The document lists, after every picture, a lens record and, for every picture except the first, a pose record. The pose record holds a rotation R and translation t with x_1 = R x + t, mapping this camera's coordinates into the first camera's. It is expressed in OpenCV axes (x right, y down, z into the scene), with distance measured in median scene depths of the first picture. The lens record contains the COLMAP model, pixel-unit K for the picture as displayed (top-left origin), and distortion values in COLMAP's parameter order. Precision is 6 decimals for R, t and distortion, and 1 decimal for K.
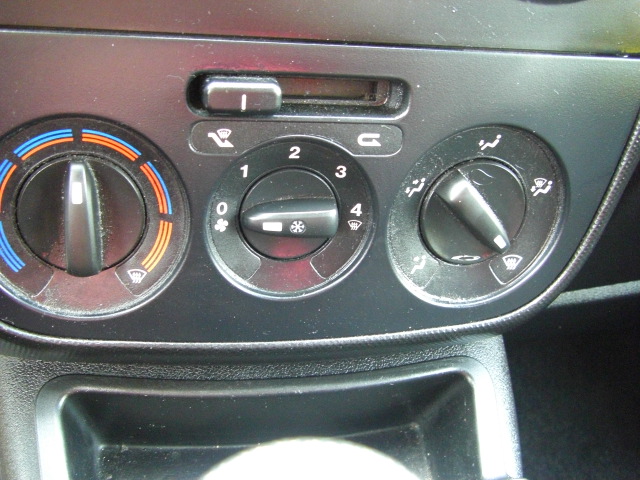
lens RADIAL K [[725.5, 0, 319.1], [0, 725.5, 218.4], [0, 0, 1]] dist [-0.143663, 0.000000]
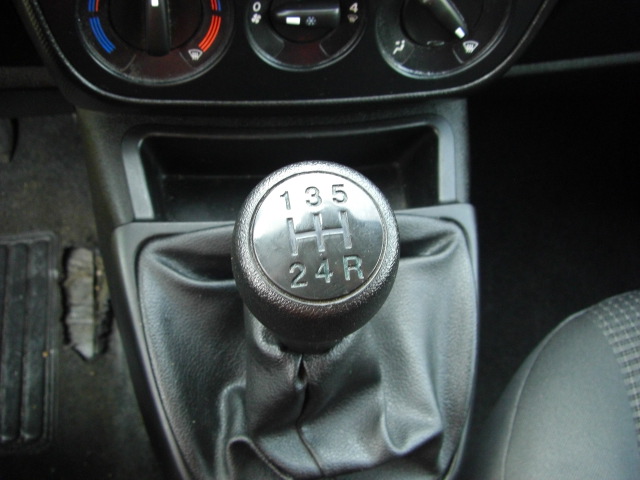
lens RADIAL K [[725.5, 0, 319.6], [0, 725.5, 238.4], [0, 0, 1]] dist [-0.143663, 0.000000]
pose [[0.999792, 0.020192, -0.002915, -0.000791], [-0.017717, 0.930179, 0.366678, -0.093061], [0.010115, -0.366550, 0.930343, -0.388528]]
